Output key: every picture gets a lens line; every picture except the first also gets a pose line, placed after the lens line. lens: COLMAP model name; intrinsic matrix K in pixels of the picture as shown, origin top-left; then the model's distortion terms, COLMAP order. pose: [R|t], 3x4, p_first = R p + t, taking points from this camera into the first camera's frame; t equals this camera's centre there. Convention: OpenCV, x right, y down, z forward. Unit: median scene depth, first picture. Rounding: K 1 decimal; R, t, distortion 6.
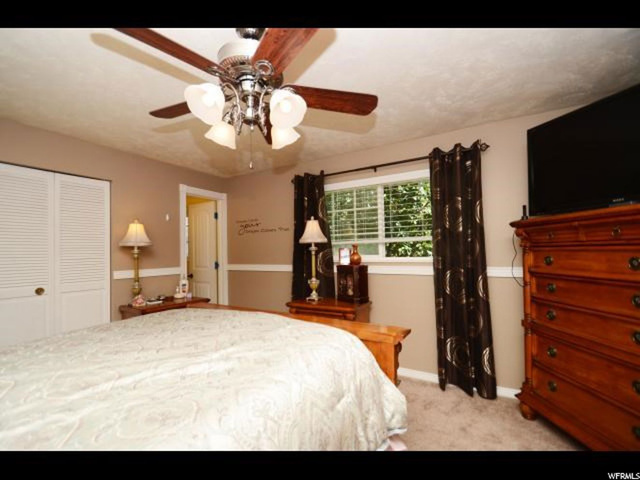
lens RADIAL K [[300.3, 0, 320.0], [0, 300.3, 240.0], [0, 0, 1]] dist [0.002556, 0.000239]
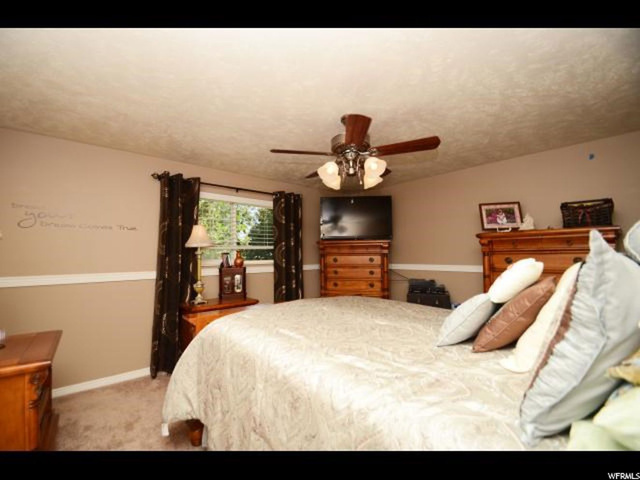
lens RADIAL K [[300.3, 0, 320.0], [0, 300.3, 240.0], [0, 0, 1]] dist [0.002556, 0.000239]
pose [[0.250258, 0.060997, 0.966256, -0.920025], [-0.036322, 0.997902, -0.053587, 0.024709], [-0.967498, -0.021686, 0.251949, 0.348195]]
